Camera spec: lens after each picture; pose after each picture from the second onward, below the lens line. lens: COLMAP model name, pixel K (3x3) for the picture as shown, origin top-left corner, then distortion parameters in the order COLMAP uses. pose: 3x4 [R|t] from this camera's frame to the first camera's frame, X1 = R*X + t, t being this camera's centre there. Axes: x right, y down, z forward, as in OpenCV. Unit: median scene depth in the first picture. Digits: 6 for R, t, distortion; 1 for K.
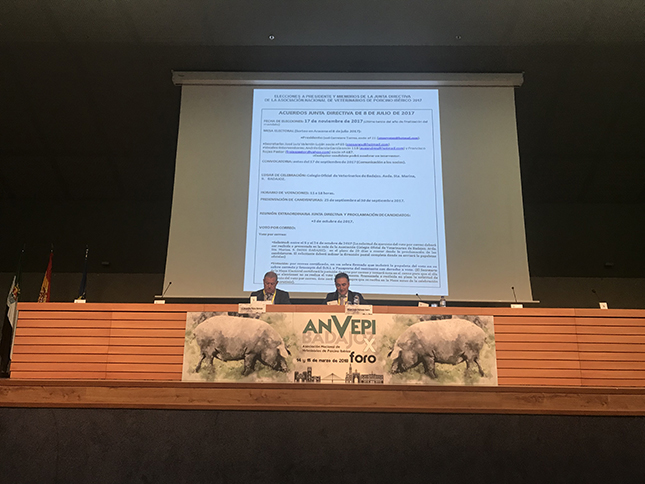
lens RADIAL K [[532.1, 0, 319.9], [0, 532.1, 237.4], [0, 0, 1]] dist [0.008502, -0.007549]
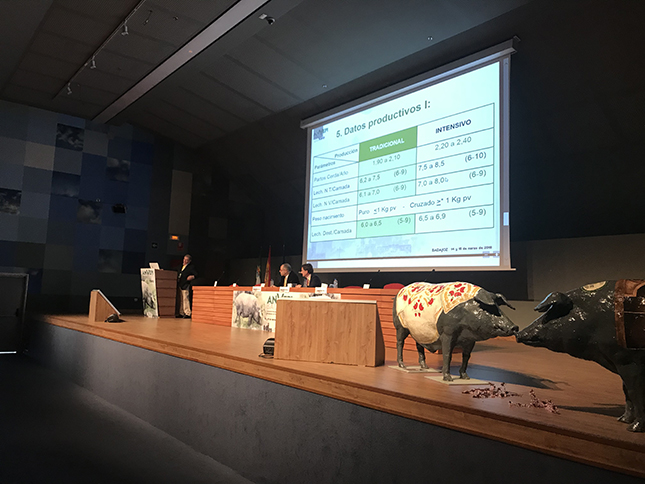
lens RADIAL K [[532.1, 0, 319.9], [0, 532.1, 237.4], [0, 0, 1]] dist [0.008502, -0.007549]
pose [[0.640738, -0.074267, -0.764159, 1.409090], [0.168449, 0.984658, 0.045545, -0.079944], [0.749053, -0.157905, 0.643418, 0.055470]]
